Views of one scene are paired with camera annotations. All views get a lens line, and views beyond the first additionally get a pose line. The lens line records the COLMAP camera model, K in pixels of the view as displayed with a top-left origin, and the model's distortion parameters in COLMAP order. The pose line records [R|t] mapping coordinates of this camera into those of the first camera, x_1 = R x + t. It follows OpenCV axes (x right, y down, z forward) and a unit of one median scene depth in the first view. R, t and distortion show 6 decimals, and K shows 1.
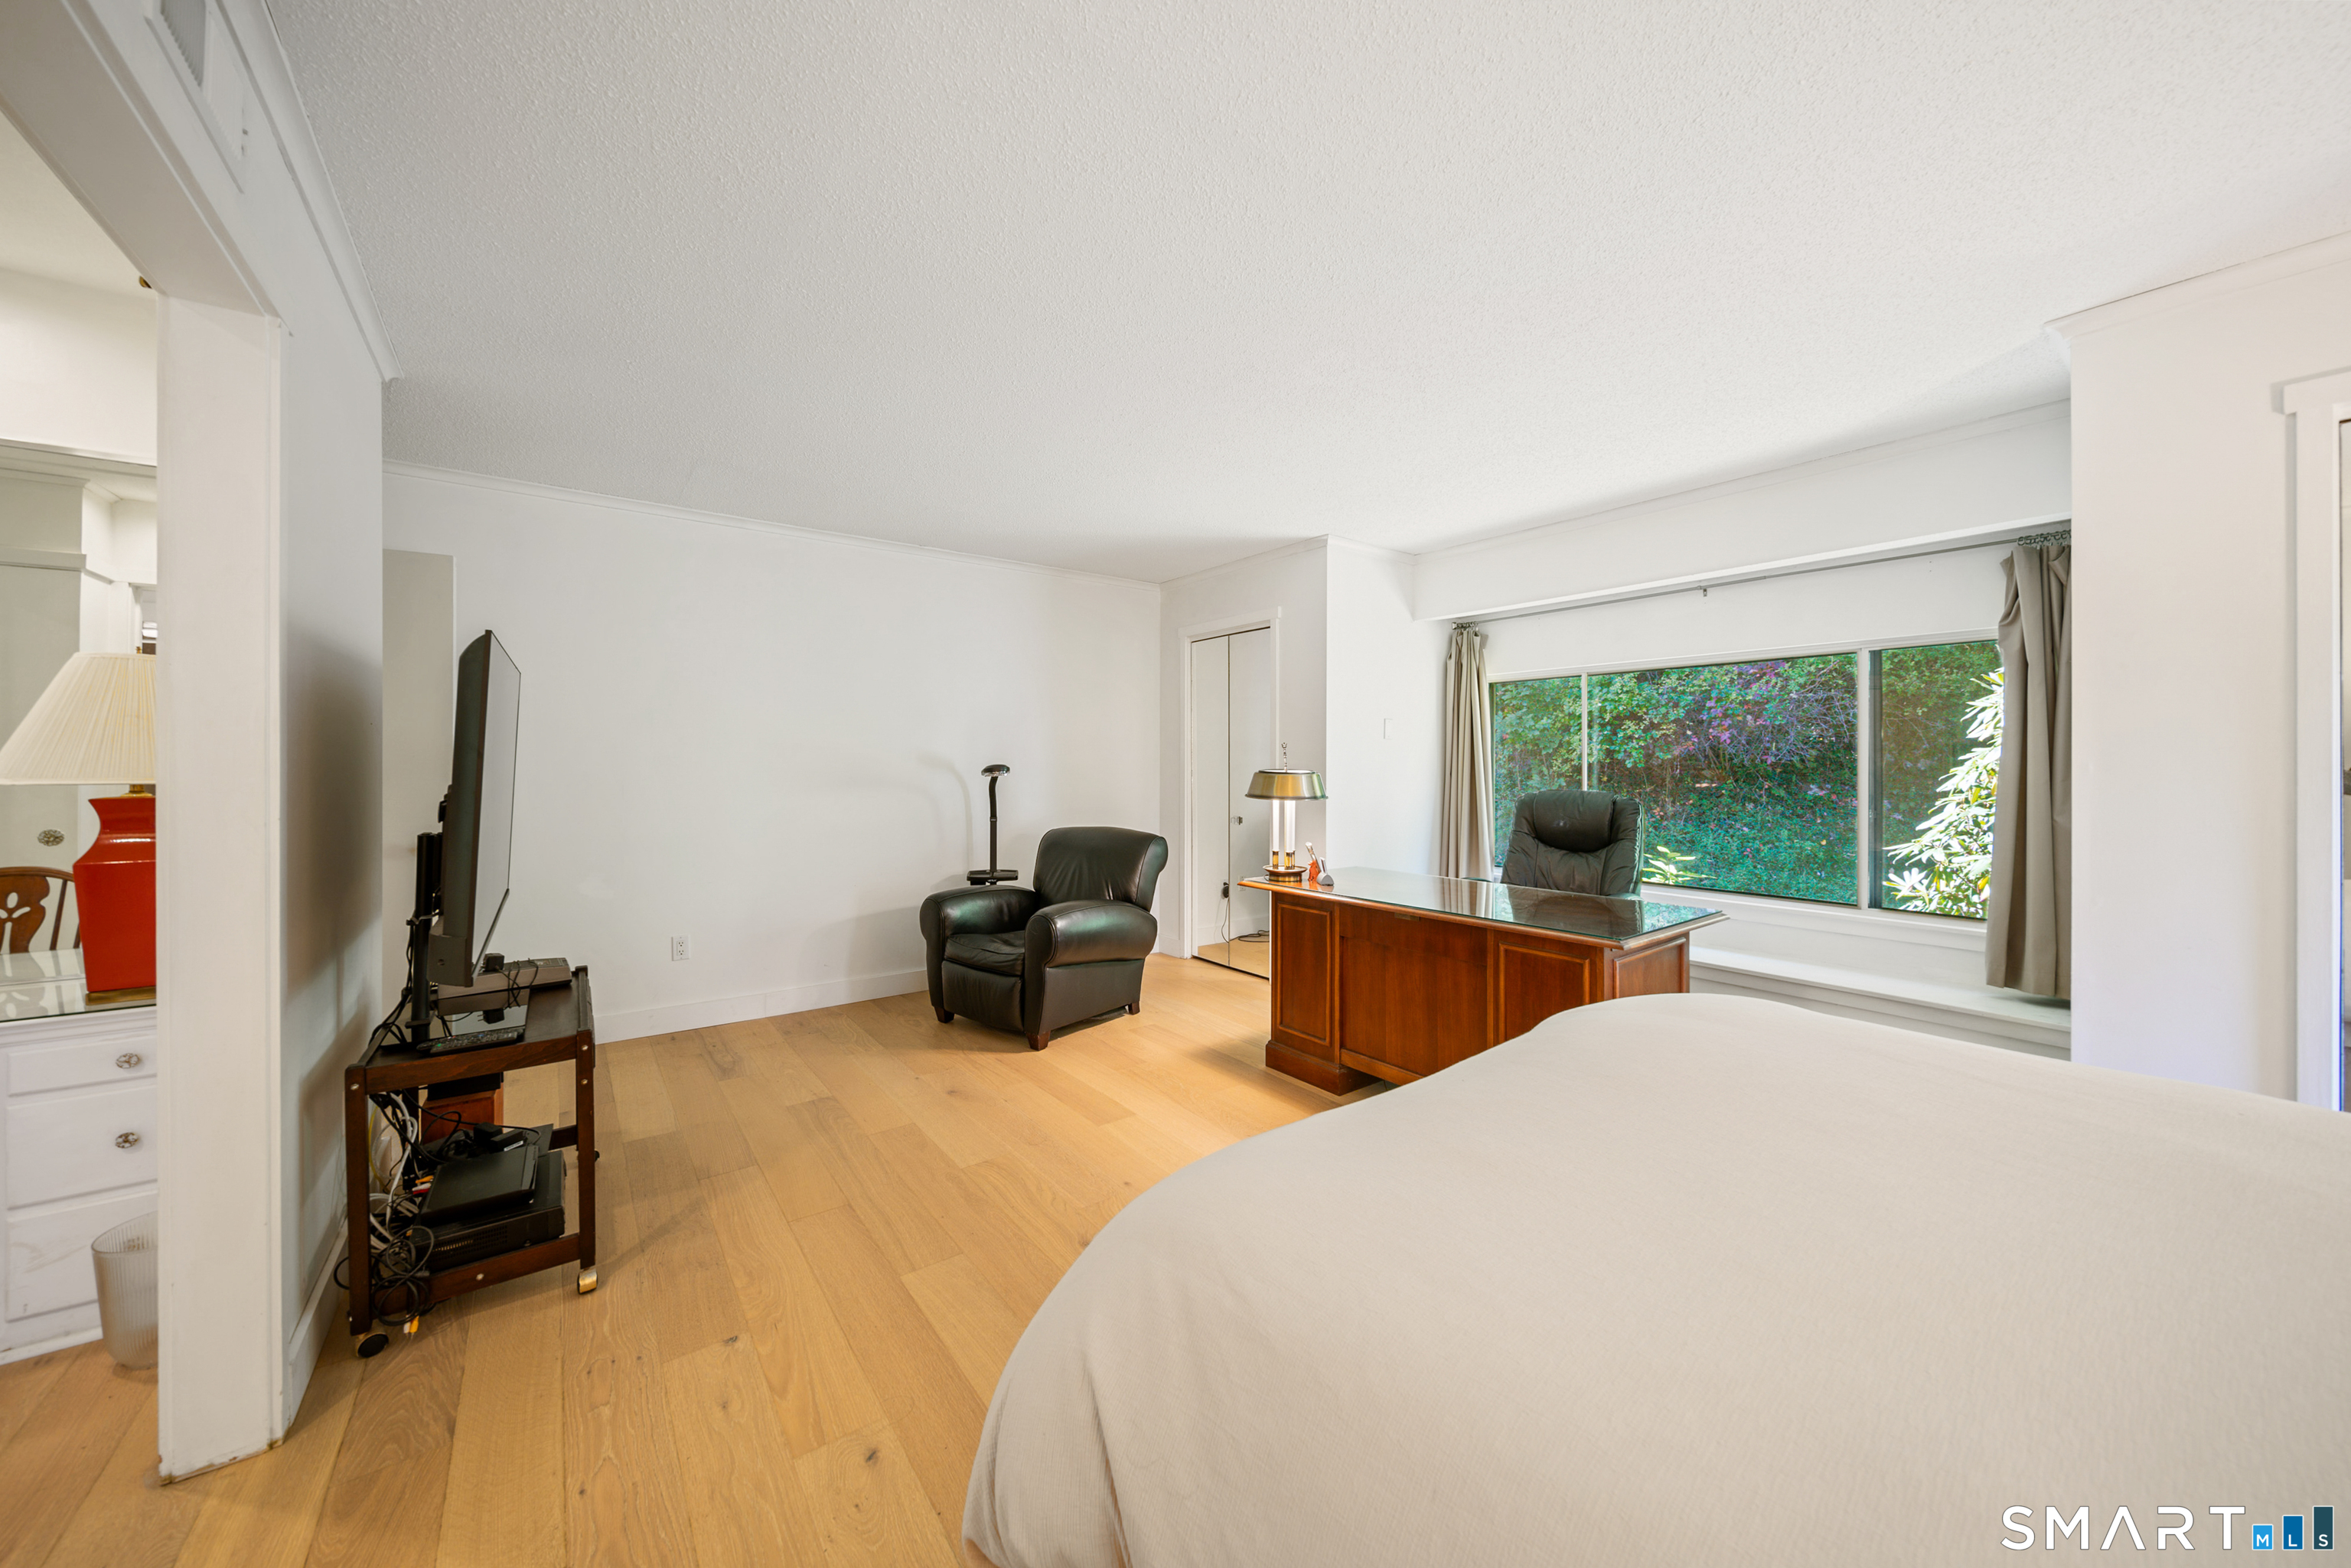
lens RADIAL K [[816.8, 0, 1168.4], [0, 816.8, 770.9], [0, 0, 1]] dist [-0.006928, -0.000003]
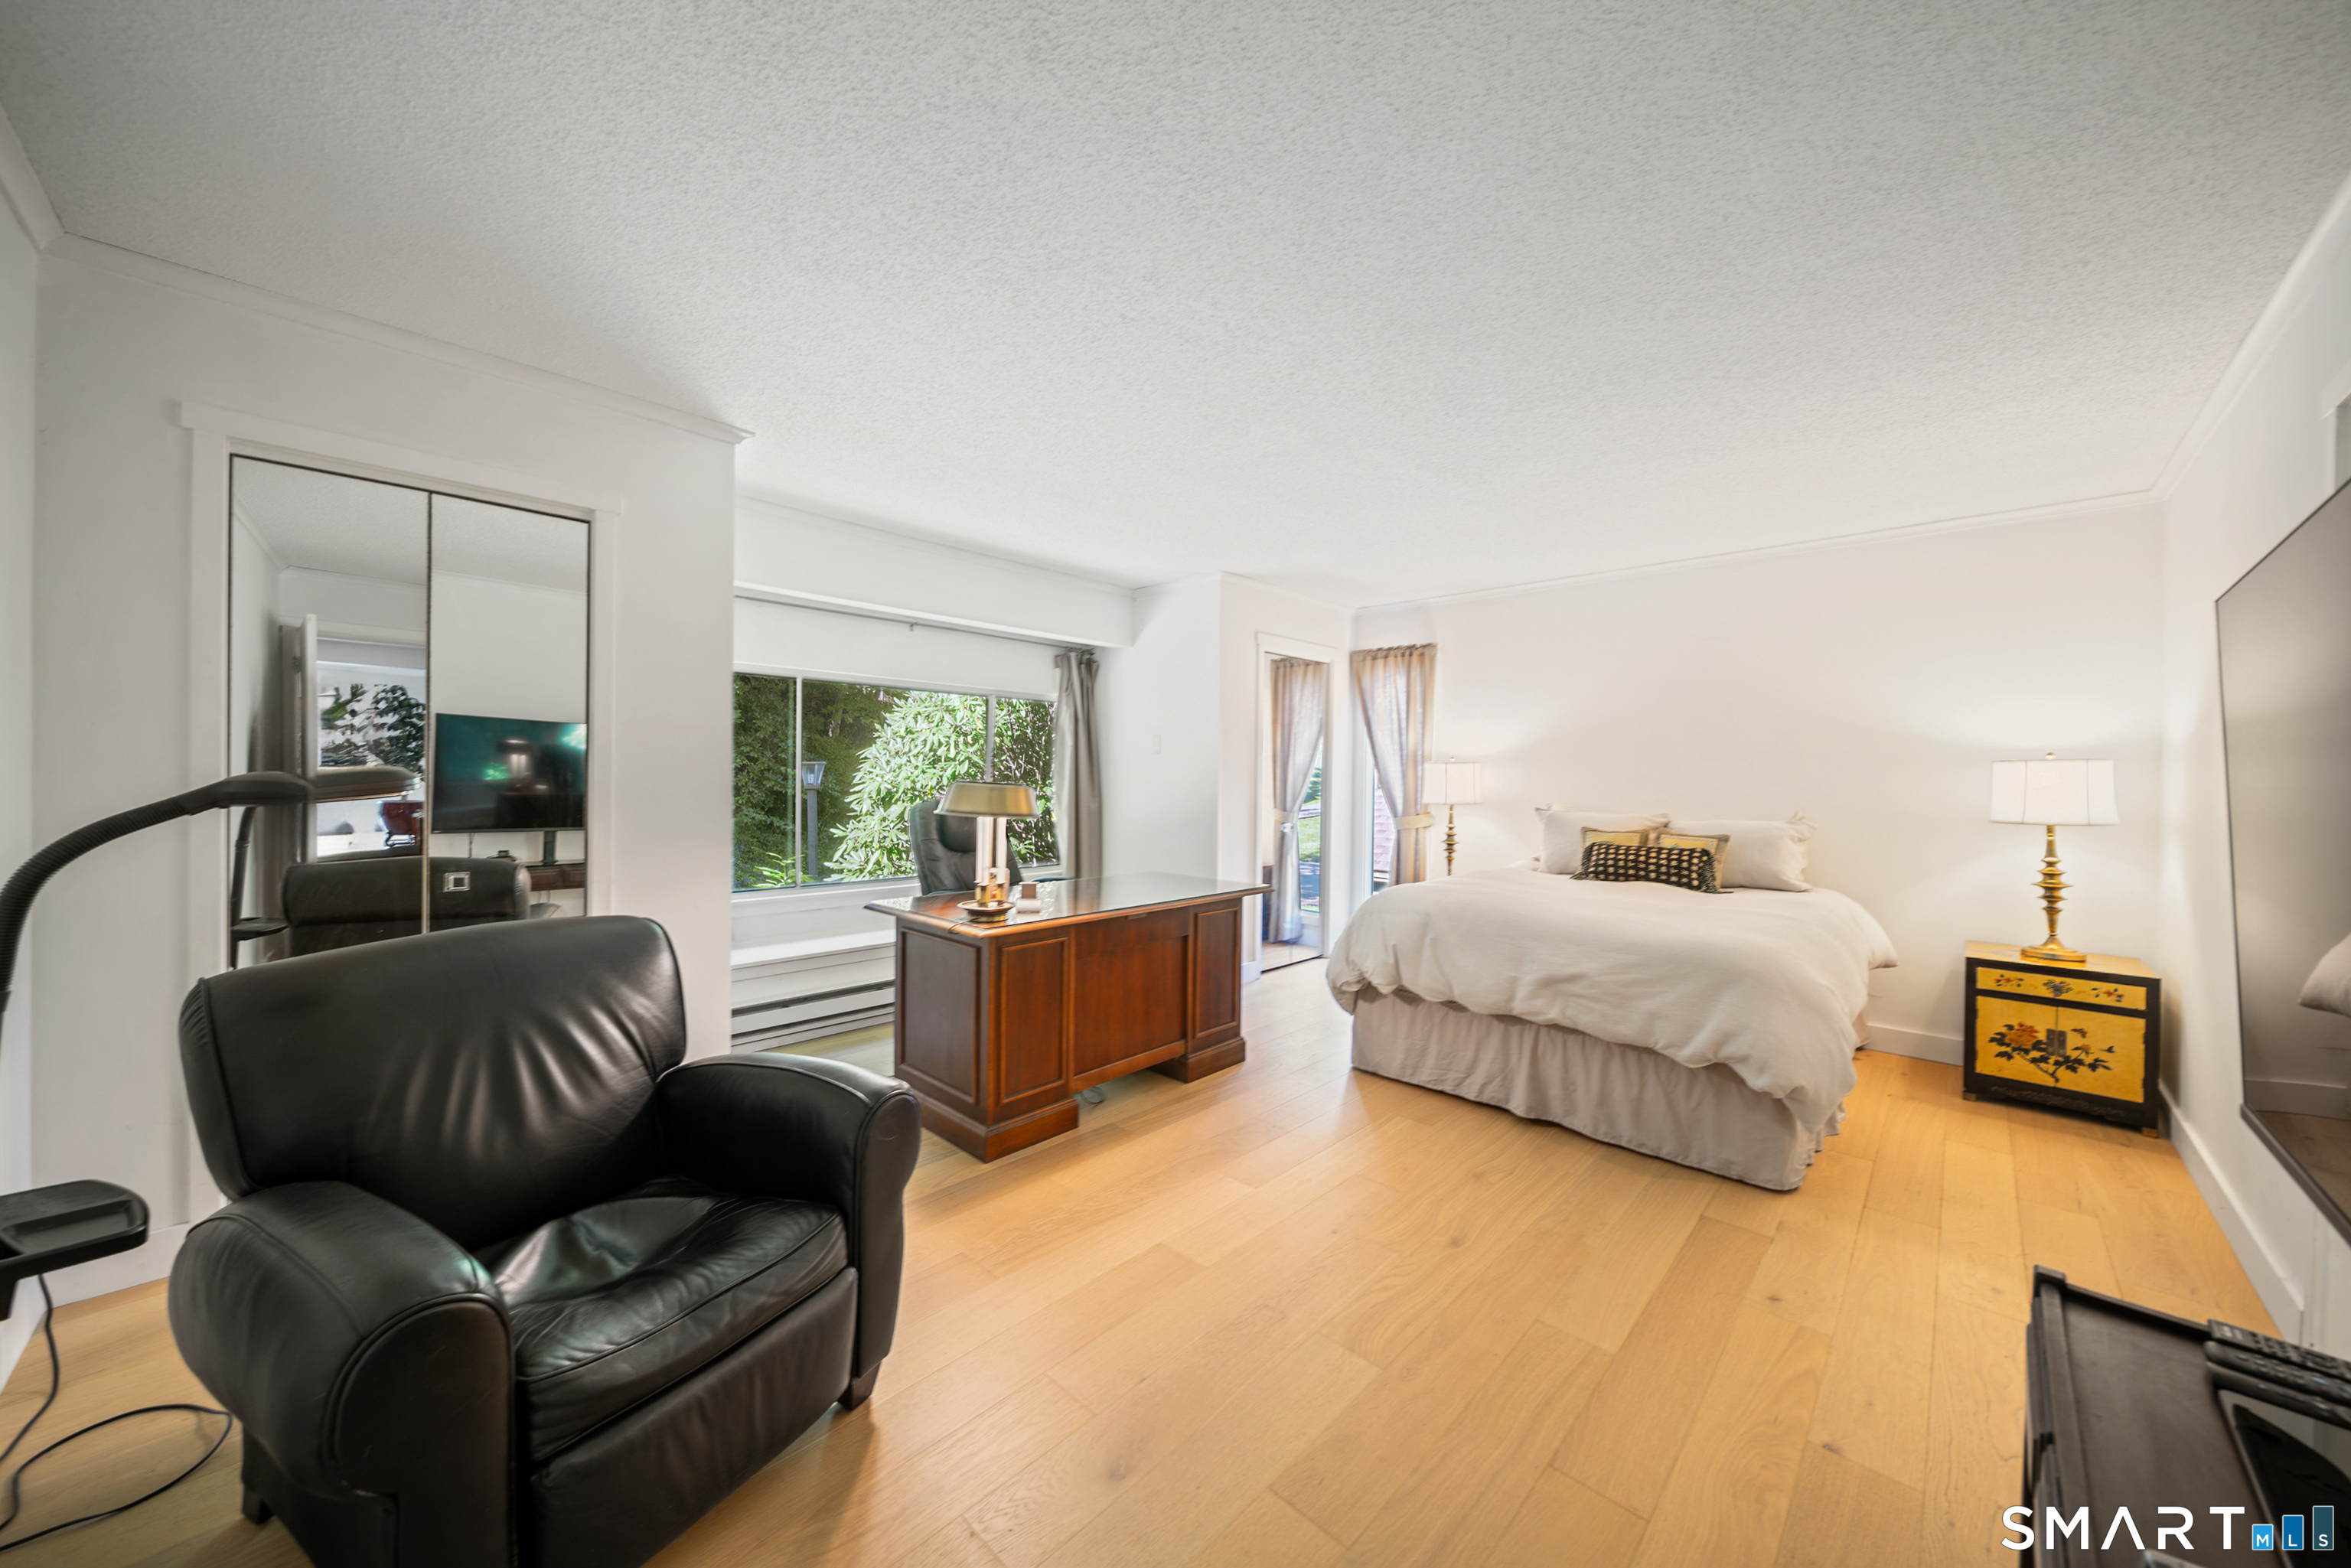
lens RADIAL K [[816.8, 0, 1164.8], [0, 816.8, 778.8], [0, 0, 1]] dist [-0.006928, -0.000003]
pose [[-0.147061, -0.003246, 0.989122, -0.965967], [-0.004316, 0.999987, 0.002639, -0.007260], [-0.989118, -0.003881, -0.147074, 1.379141]]
